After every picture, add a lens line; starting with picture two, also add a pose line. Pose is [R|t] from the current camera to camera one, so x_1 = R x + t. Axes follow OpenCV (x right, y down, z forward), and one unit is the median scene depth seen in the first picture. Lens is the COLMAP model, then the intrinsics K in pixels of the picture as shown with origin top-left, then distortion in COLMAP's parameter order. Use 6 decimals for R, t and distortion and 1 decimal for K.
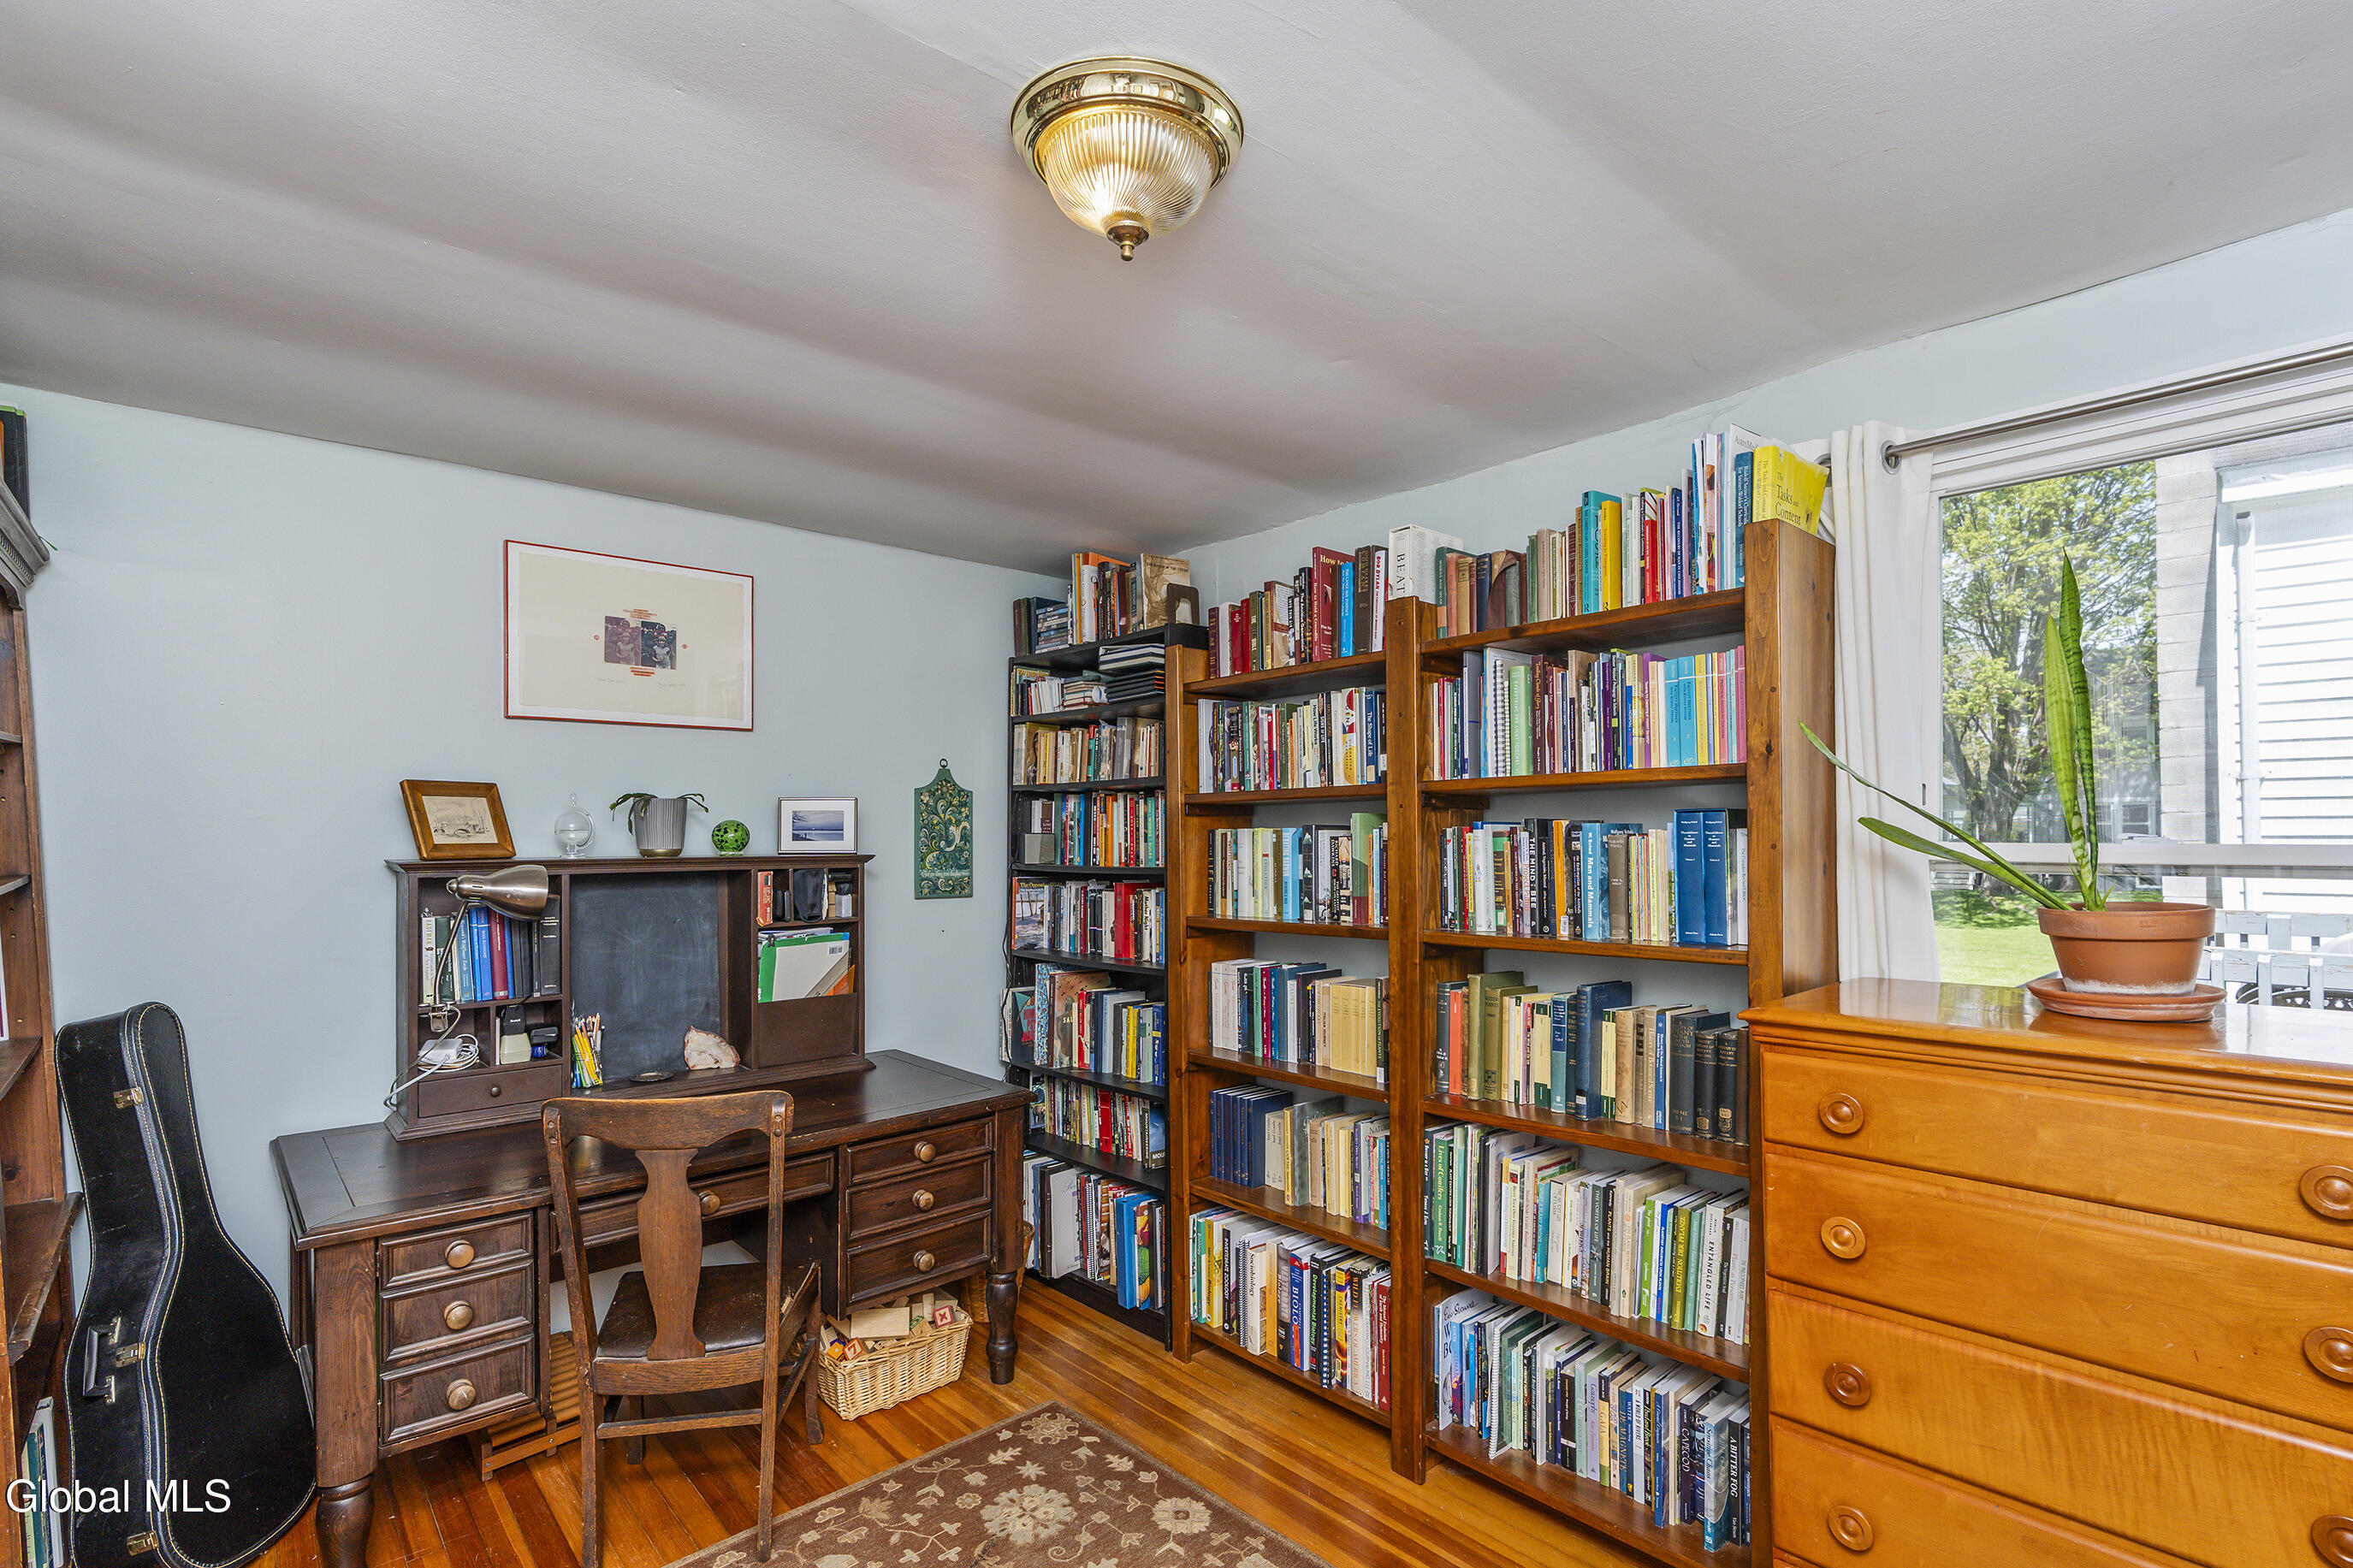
lens RADIAL K [[1173.5, 0, 1123.2], [0, 1173.5, 793.3], [0, 0, 1]] dist [0.001911, 0.001091]
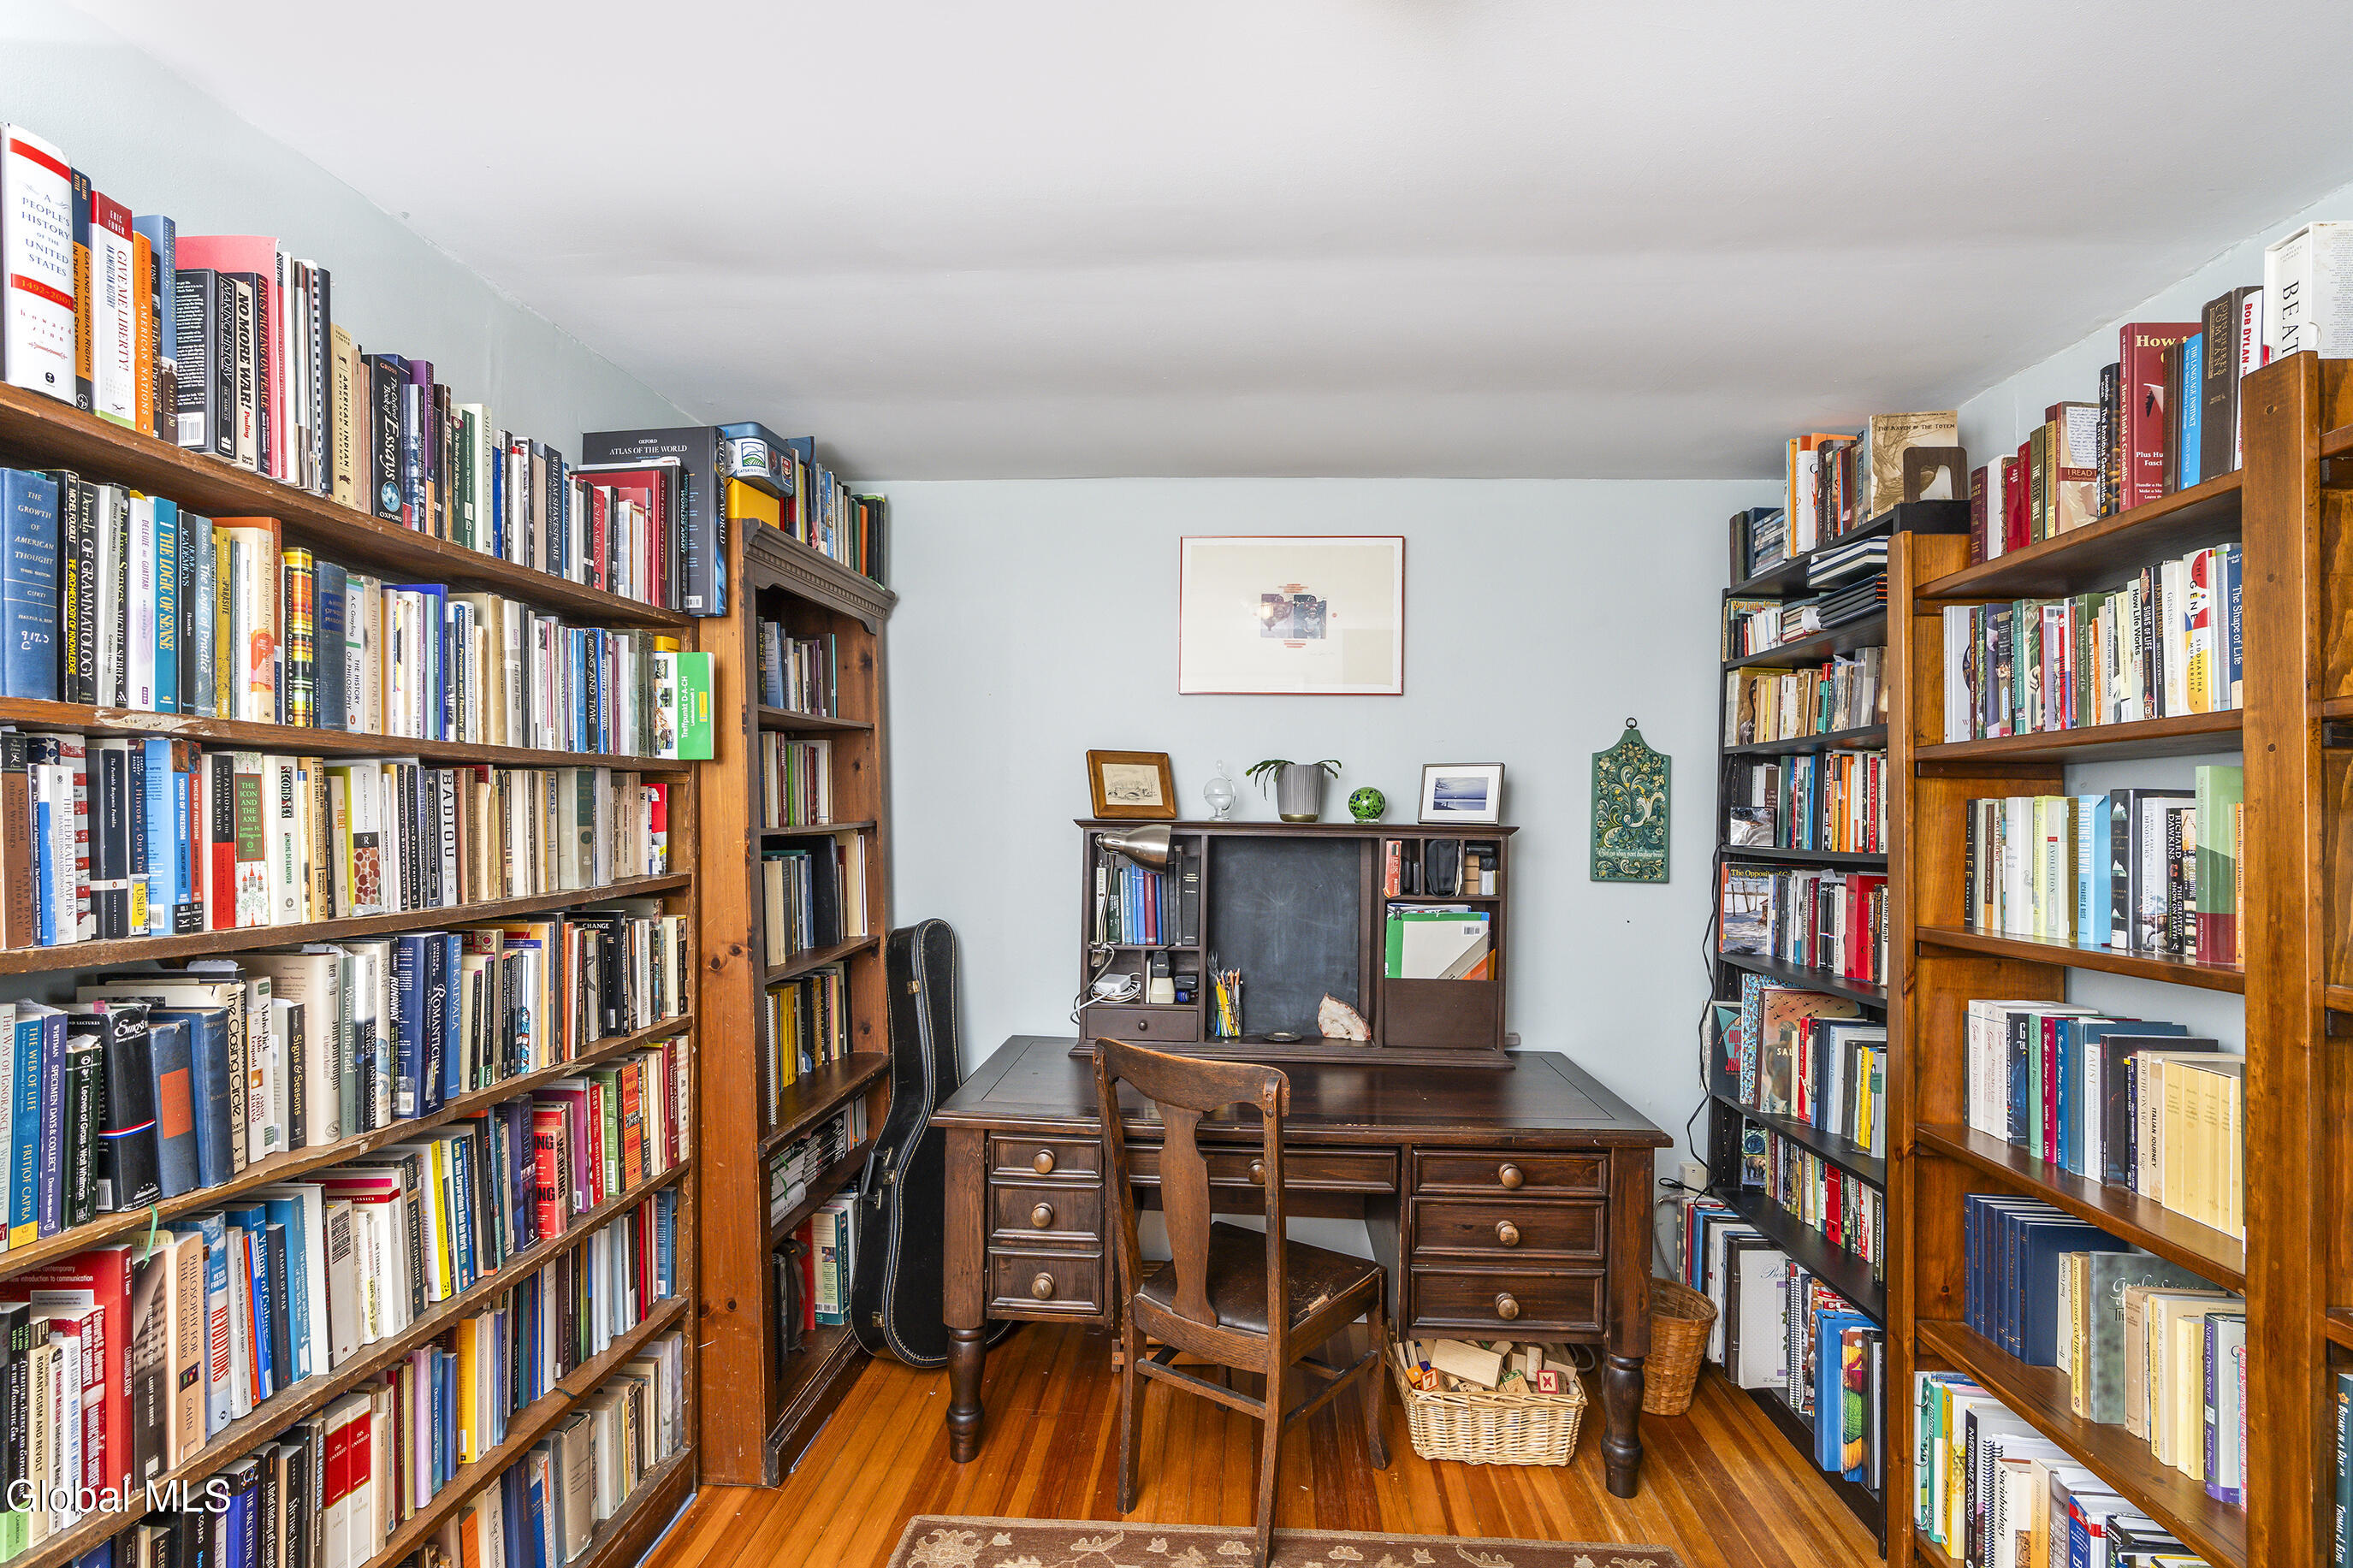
lens RADIAL K [[1094.7, 0, 1183.6], [0, 1094.7, 771.5], [0, 0, 1]] dist [-0.002739, 0.003884]
pose [[0.707225, -0.012927, -0.706871, 0.204976], [0.002855, 0.999877, -0.015428, 0.023967], [0.706983, 0.008893, 0.707175, 0.251862]]
